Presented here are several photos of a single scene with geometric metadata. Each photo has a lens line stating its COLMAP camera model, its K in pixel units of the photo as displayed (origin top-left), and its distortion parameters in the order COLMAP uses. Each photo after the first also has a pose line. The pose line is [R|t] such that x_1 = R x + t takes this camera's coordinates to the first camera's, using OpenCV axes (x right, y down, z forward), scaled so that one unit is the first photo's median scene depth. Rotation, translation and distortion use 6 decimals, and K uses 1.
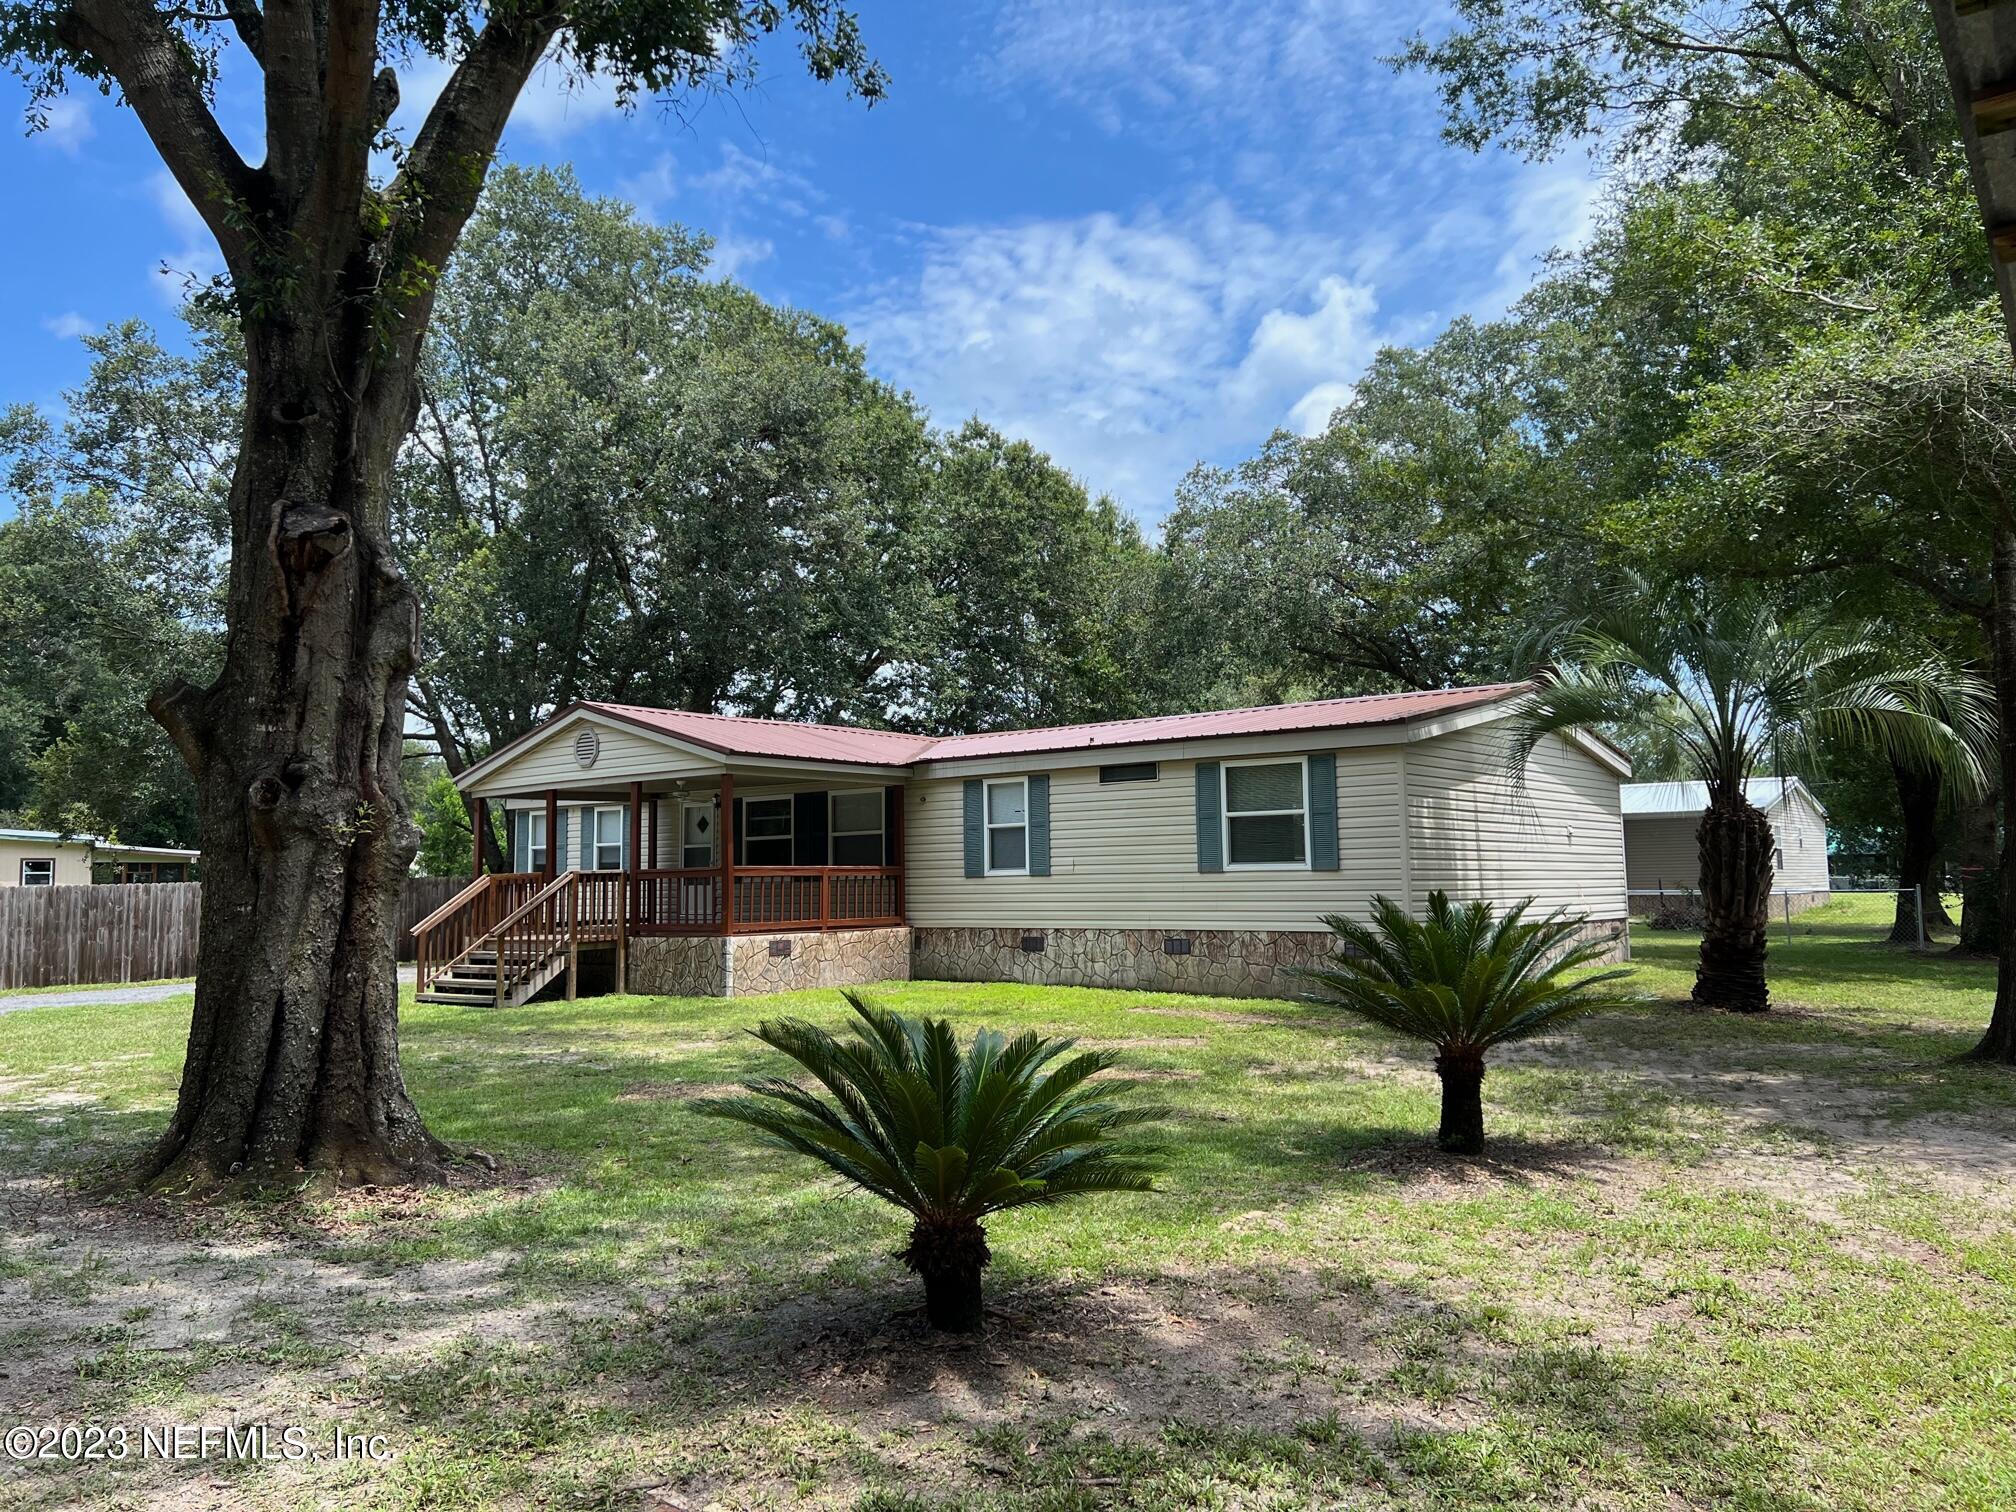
lens RADIAL K [[1540.7, 0, 1008.0], [0, 1540.7, 756.0], [0, 0, 1]] dist [0.391834, 0.000094]
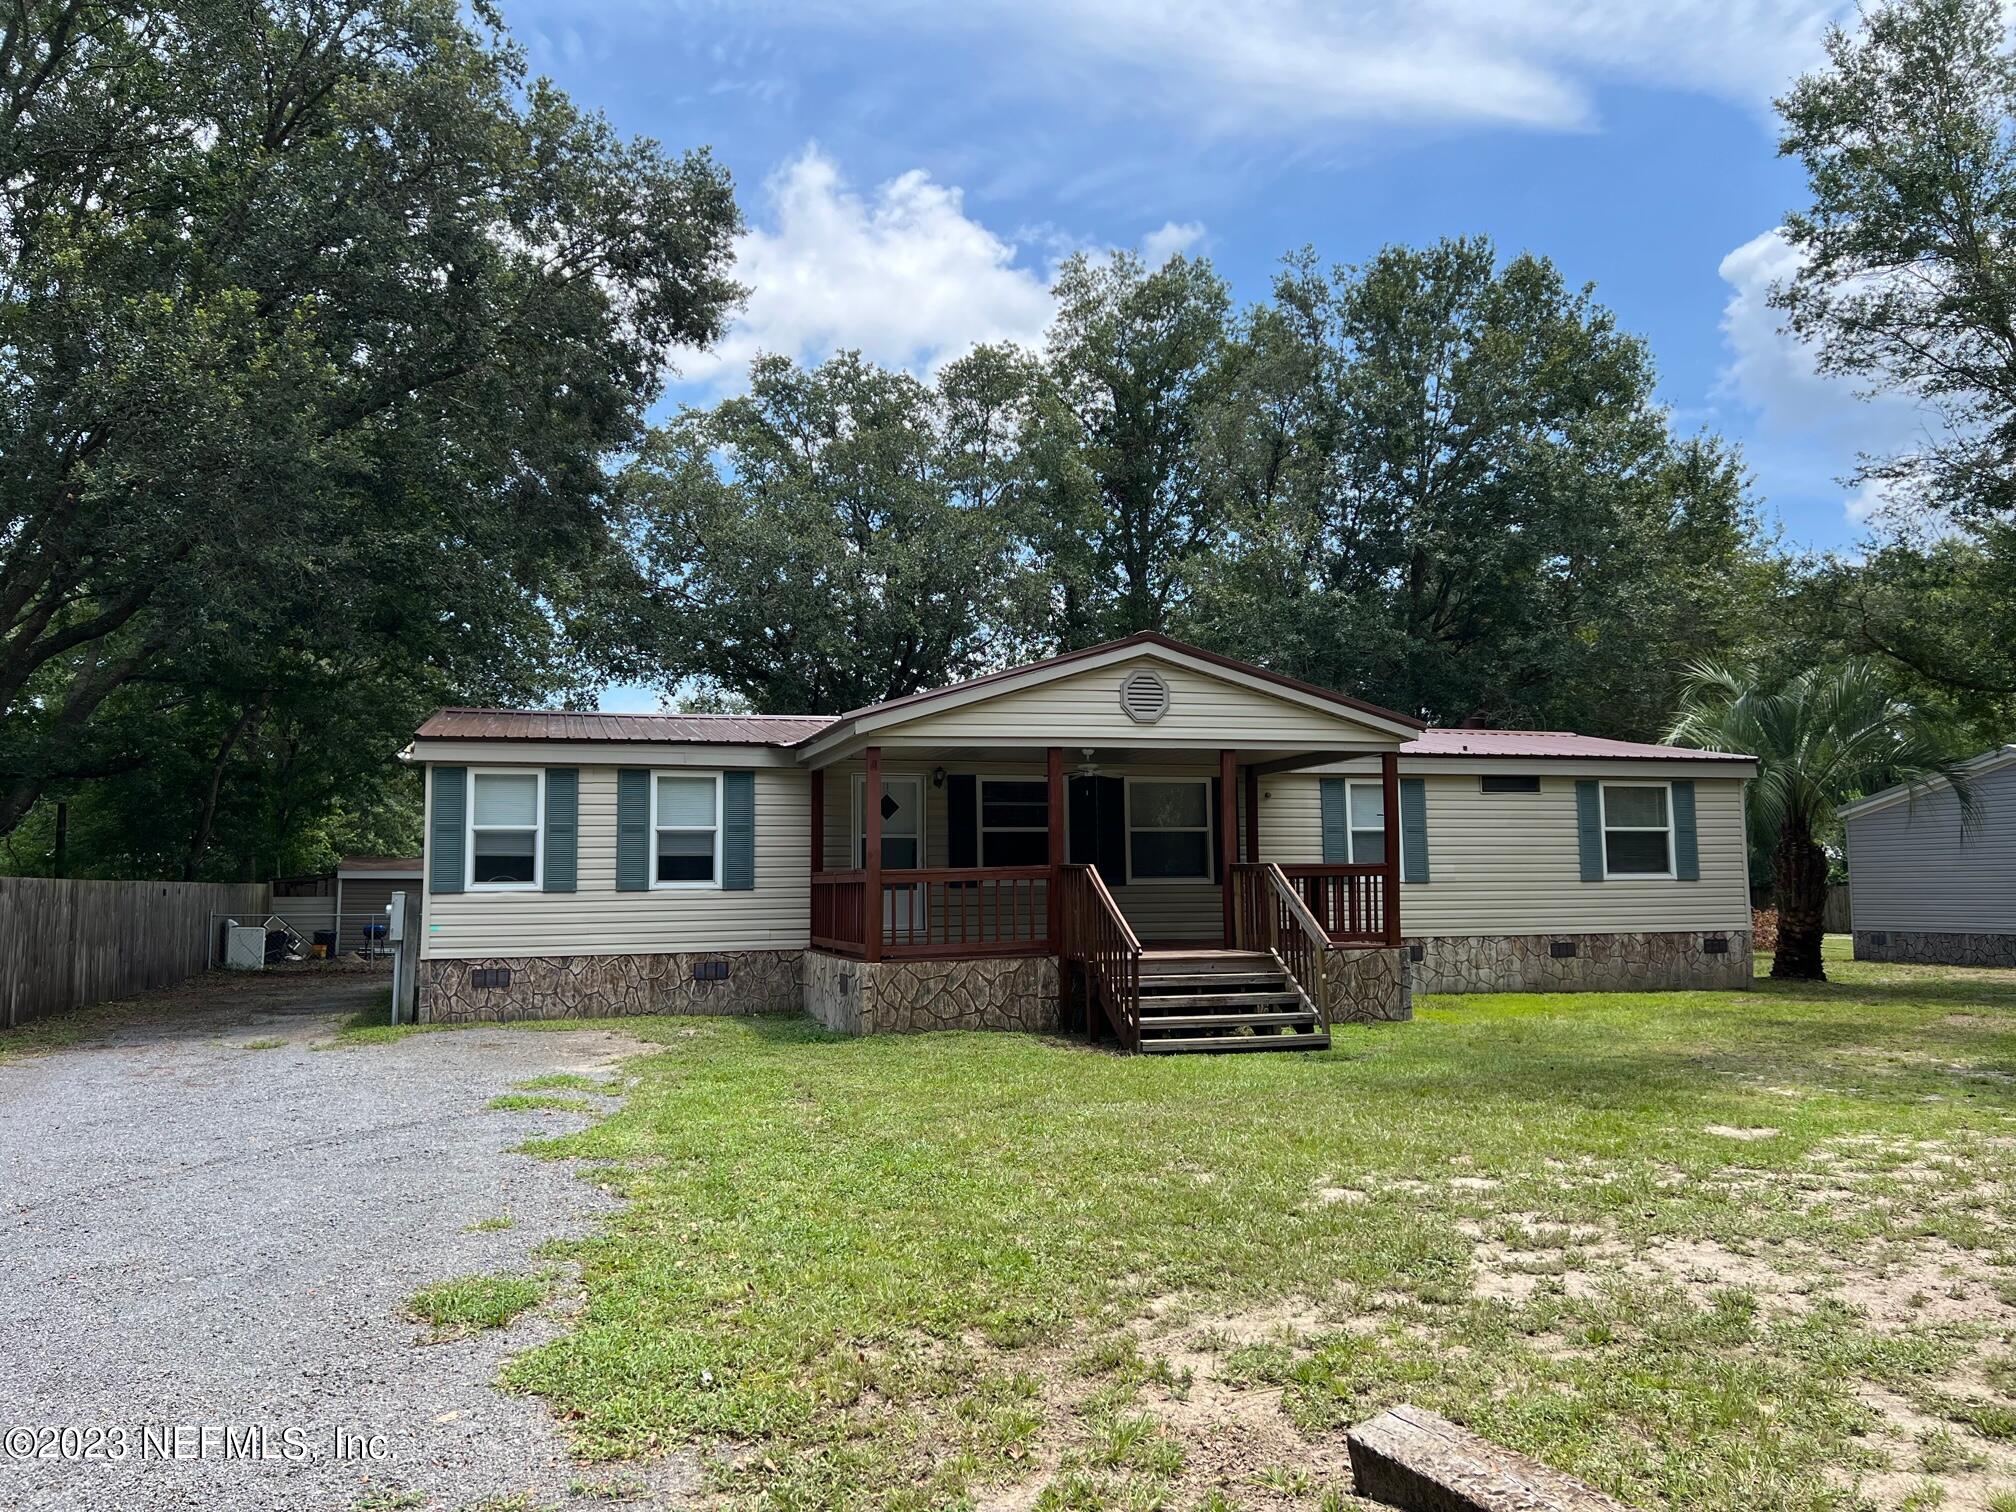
lens RADIAL K [[1494.6, 0, 1008.0], [0, 1494.6, 756.0], [0, 0, 1]] dist [-0.002852, 0.000042]
pose [[0.612566, 0.085911, 0.785737, -0.941397], [-0.065602, 0.996172, -0.057776, 0.074063], [-0.787692, -0.016154, 0.615857, 0.671387]]
